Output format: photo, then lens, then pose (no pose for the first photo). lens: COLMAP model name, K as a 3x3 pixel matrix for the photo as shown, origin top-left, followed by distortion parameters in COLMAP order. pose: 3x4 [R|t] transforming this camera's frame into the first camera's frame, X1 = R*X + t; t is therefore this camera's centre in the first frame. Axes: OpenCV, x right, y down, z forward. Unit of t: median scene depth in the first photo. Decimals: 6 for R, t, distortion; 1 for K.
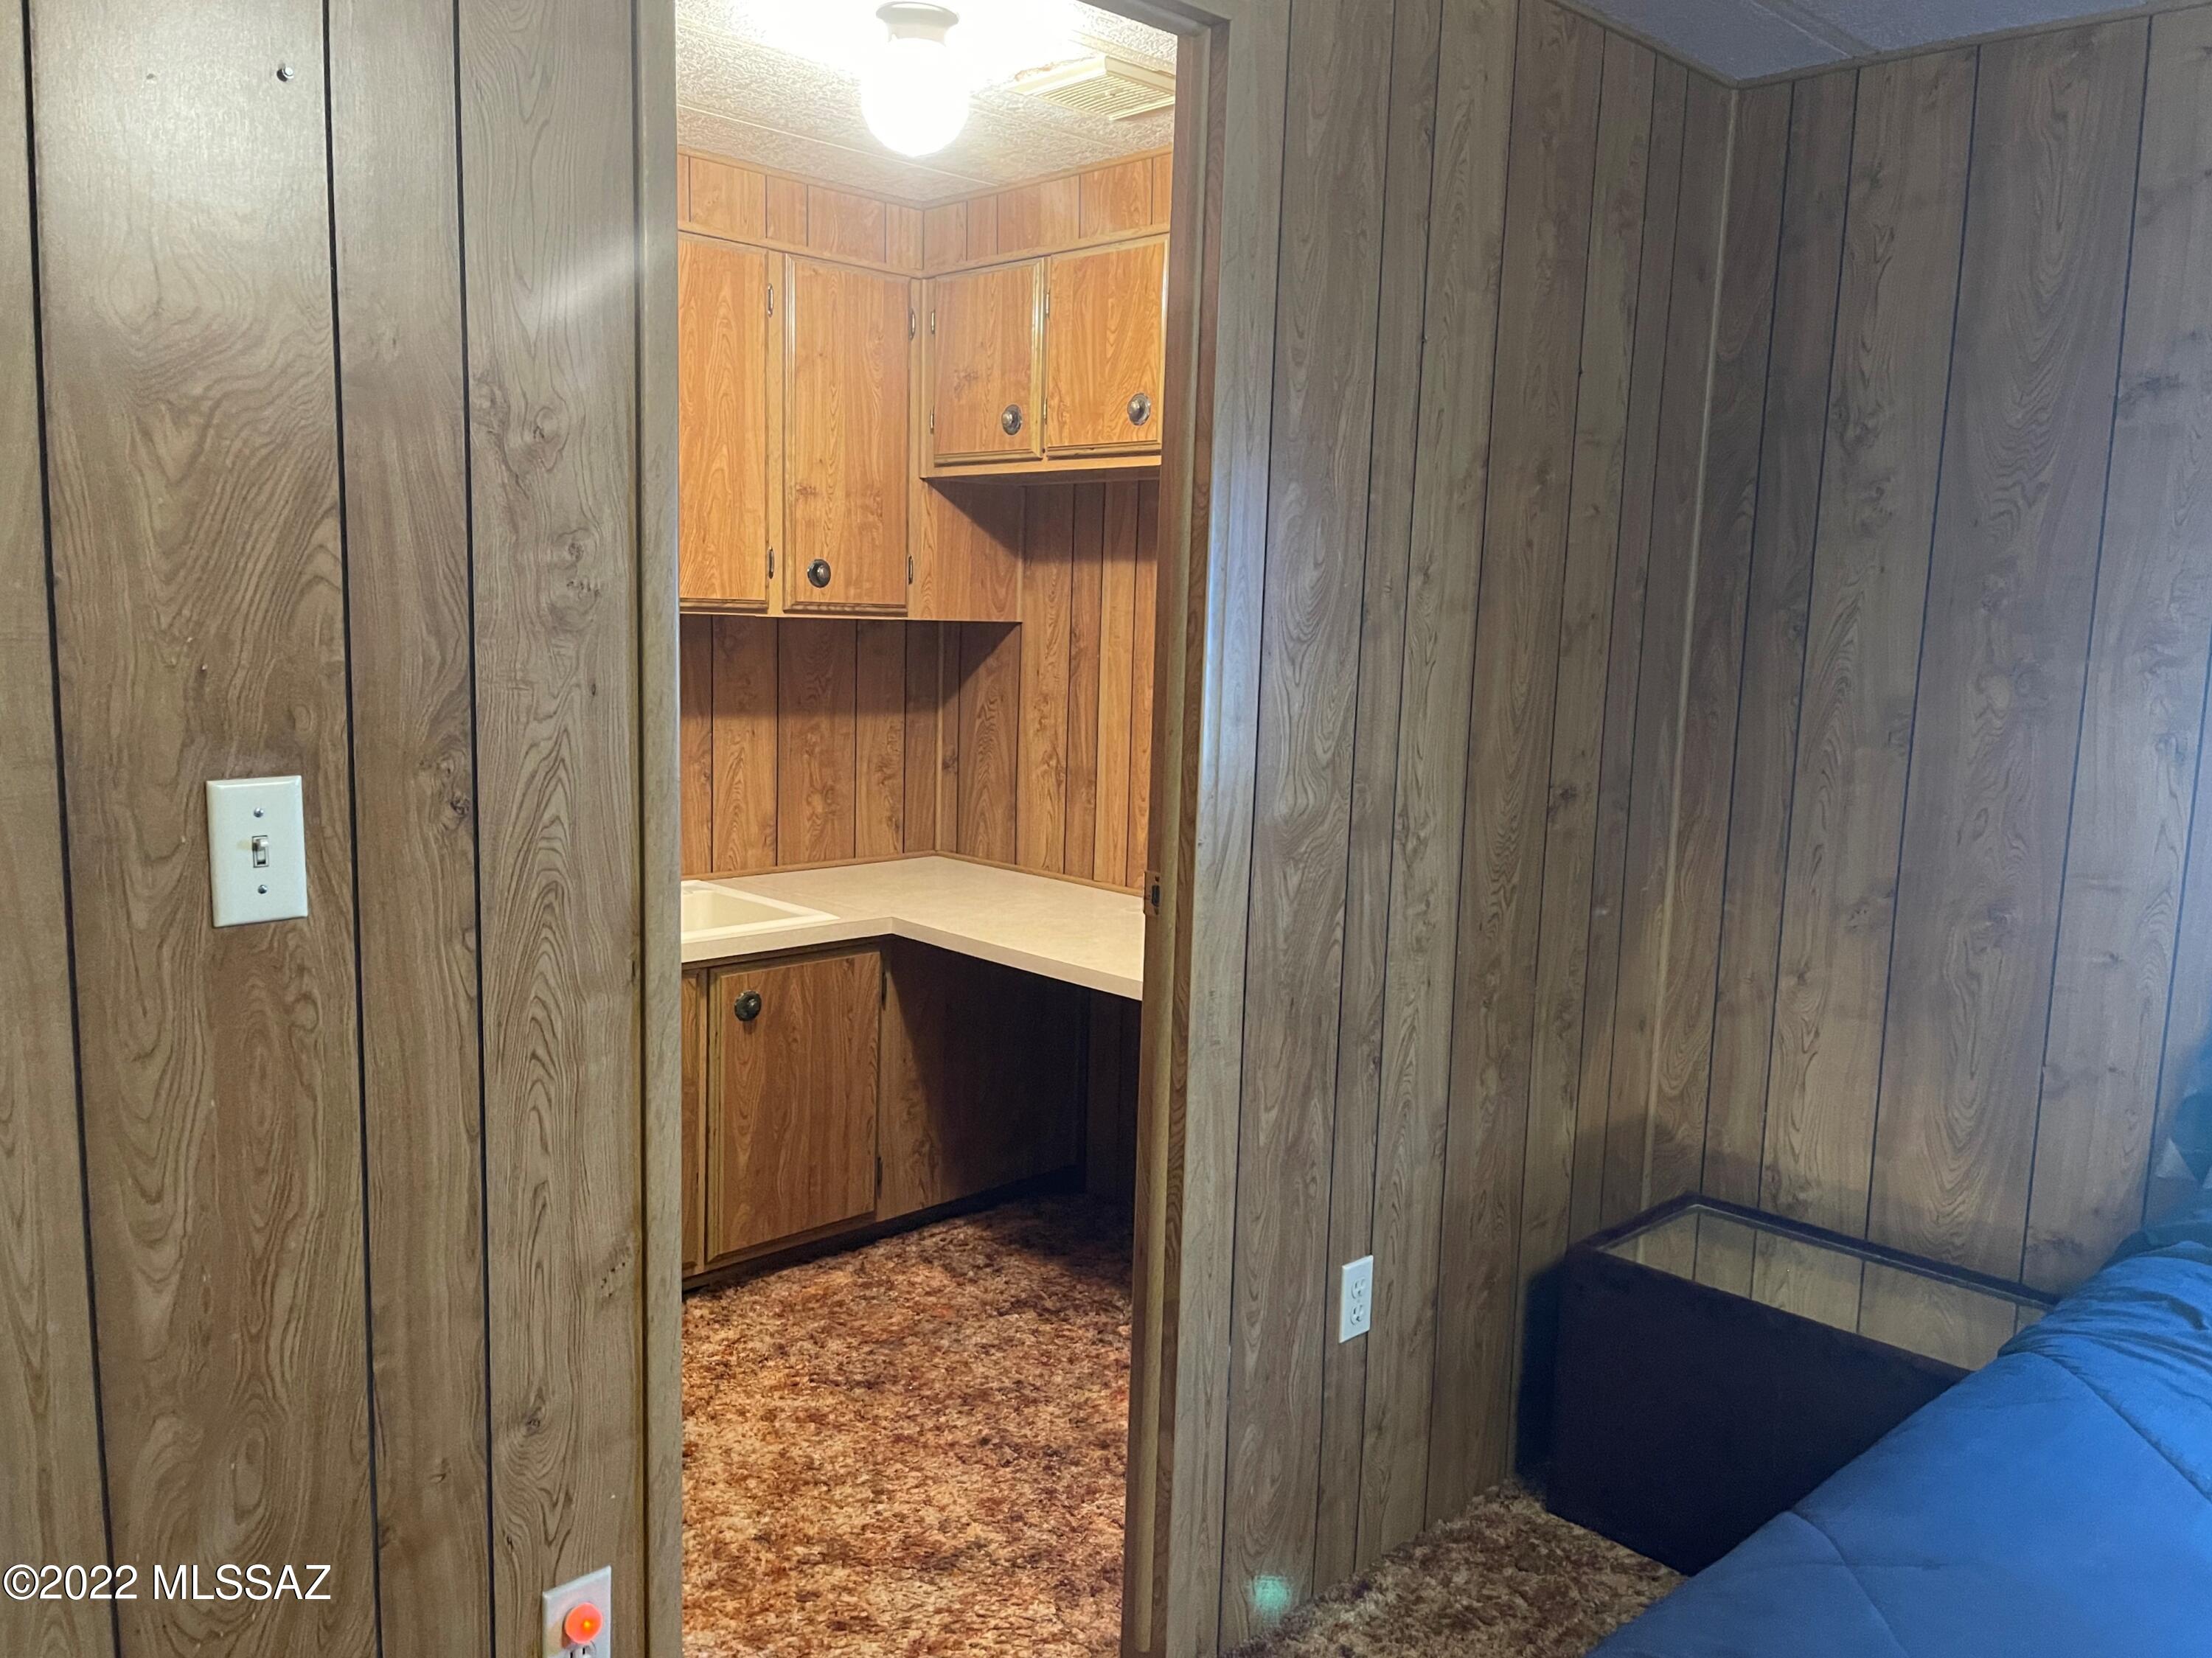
lens RADIAL K [[1676.1, 0, 1116.6], [0, 1676.1, 836.2], [0, 0, 1]] dist [0.017593, 0.004437]
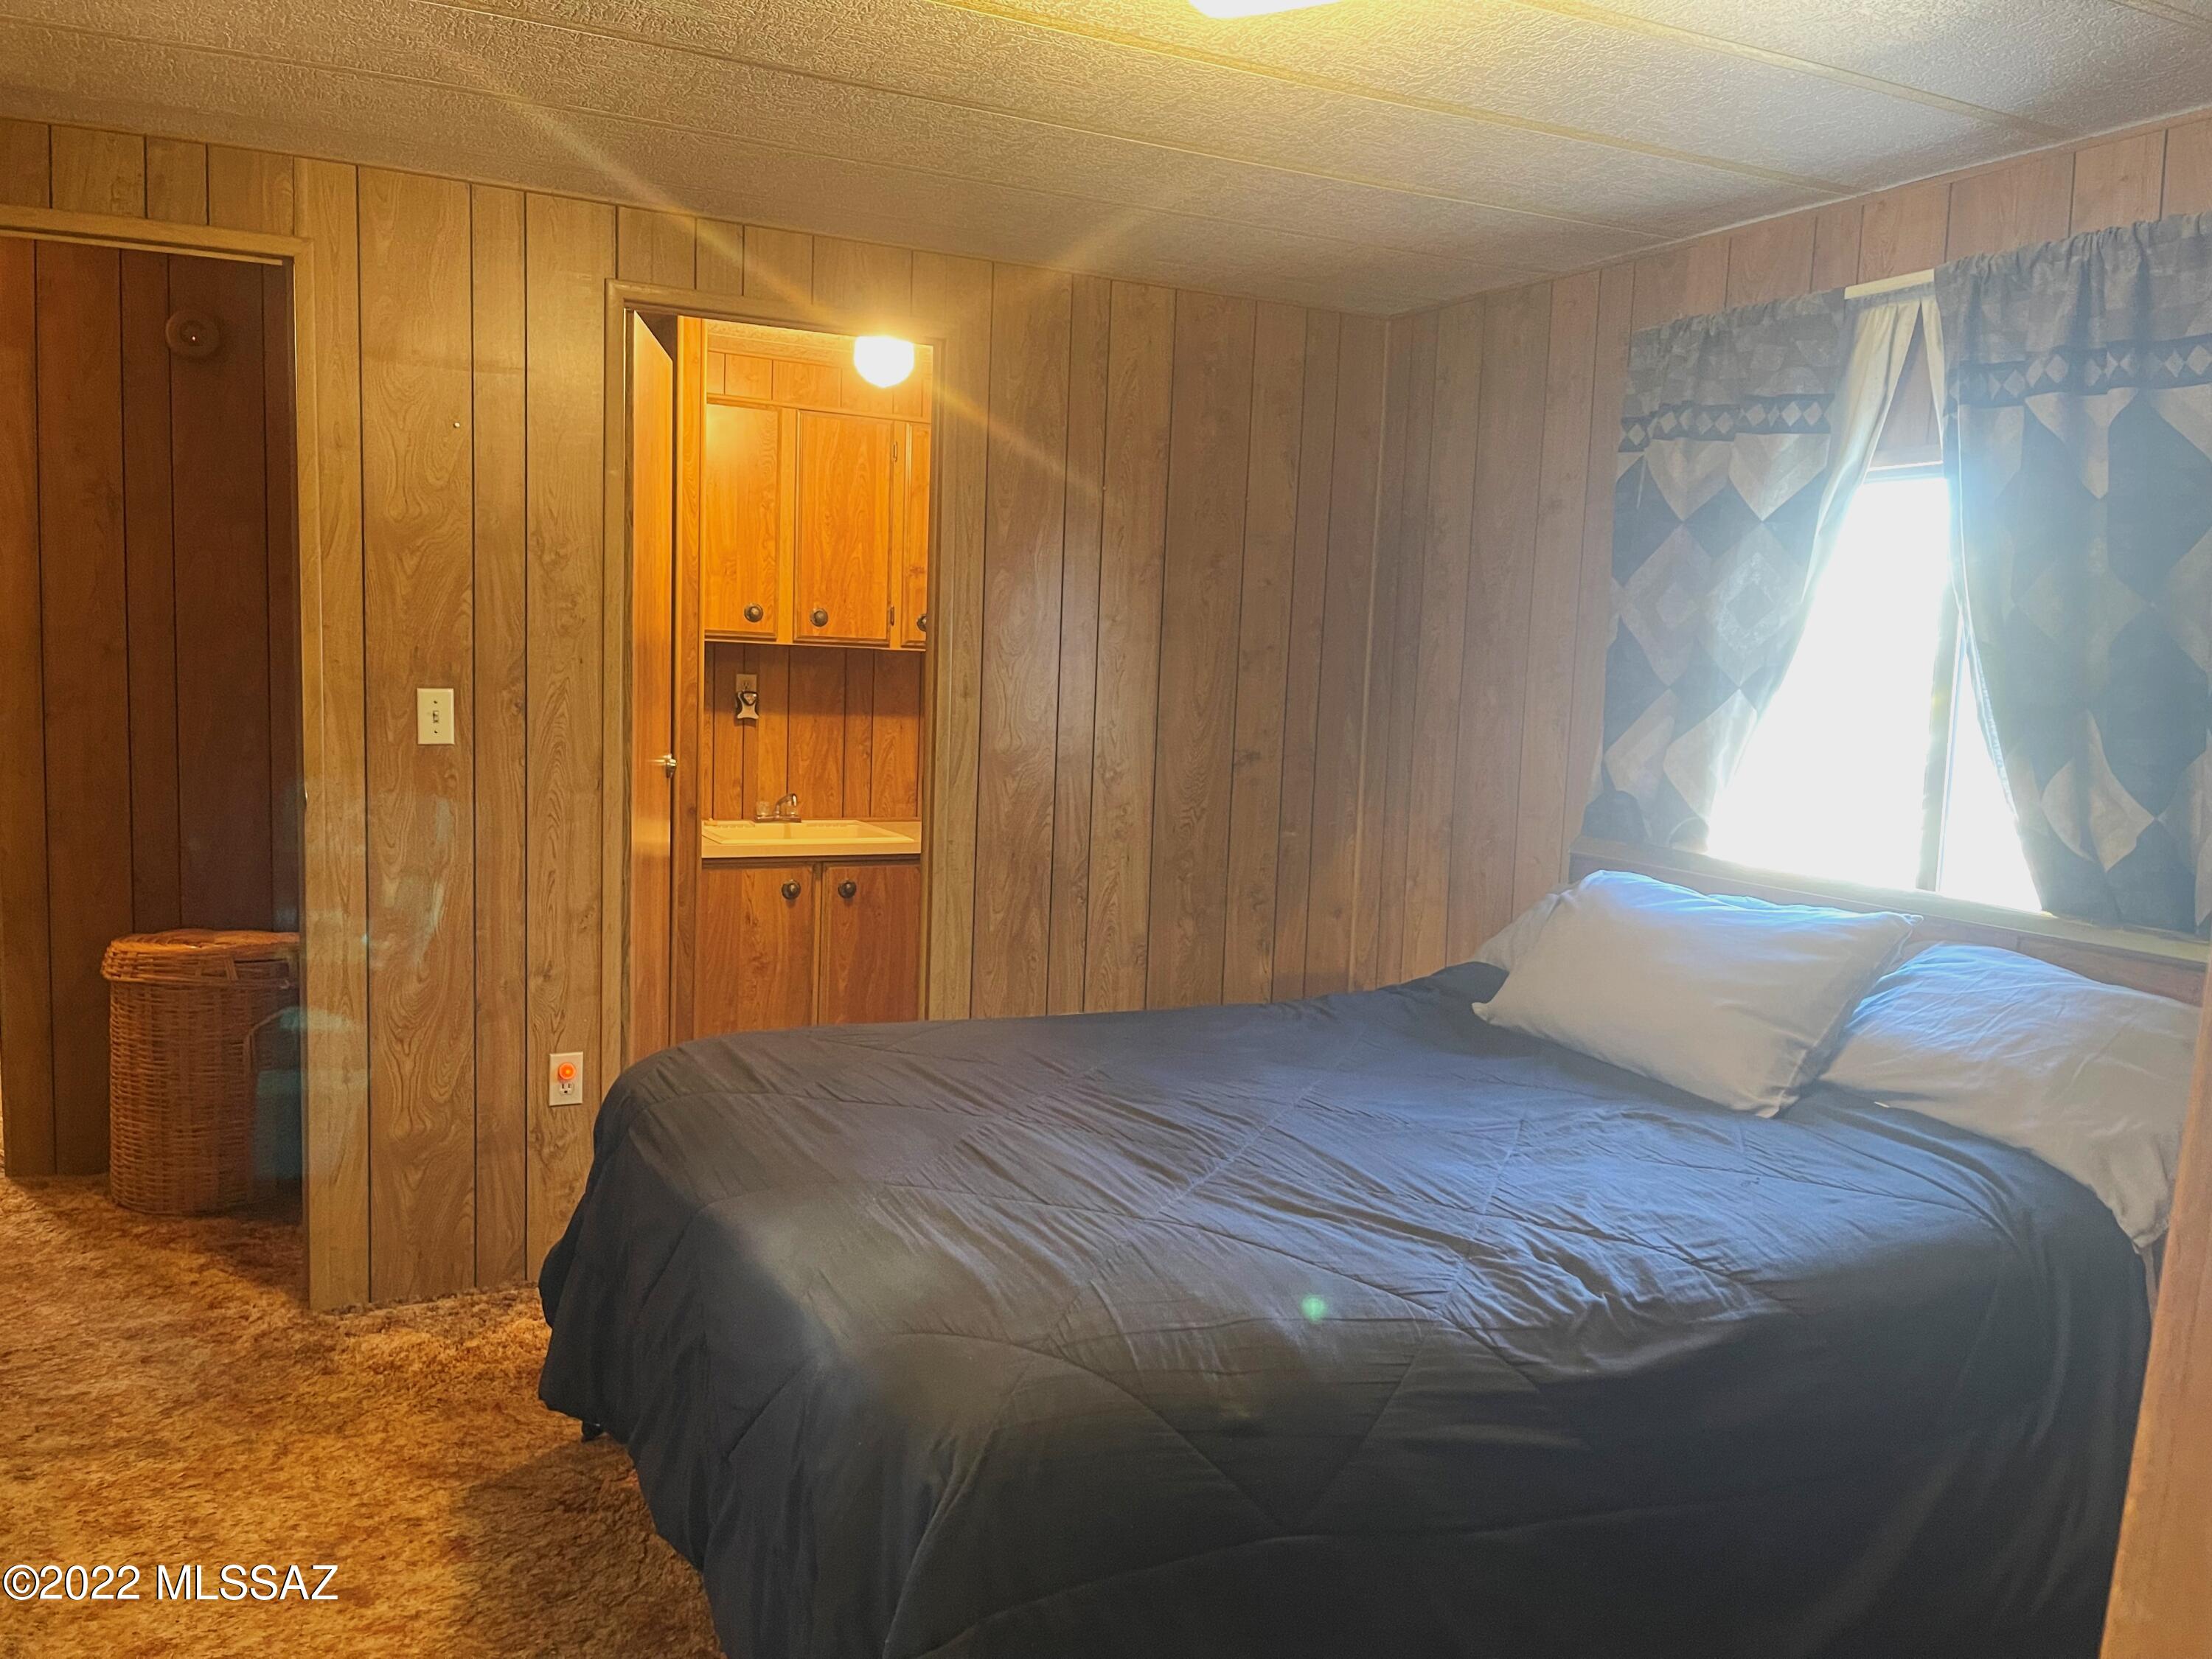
lens RADIAL K [[1772.7, 0, 1183.5], [0, 1772.7, 836.3], [0, 0, 1]] dist [0.098318, -0.156903]
pose [[0.956278, 0.036905, -0.290121, 0.826297], [-0.049929, 0.998044, -0.037616, 0.140826], [0.288166, 0.050457, 0.956250, -0.768725]]
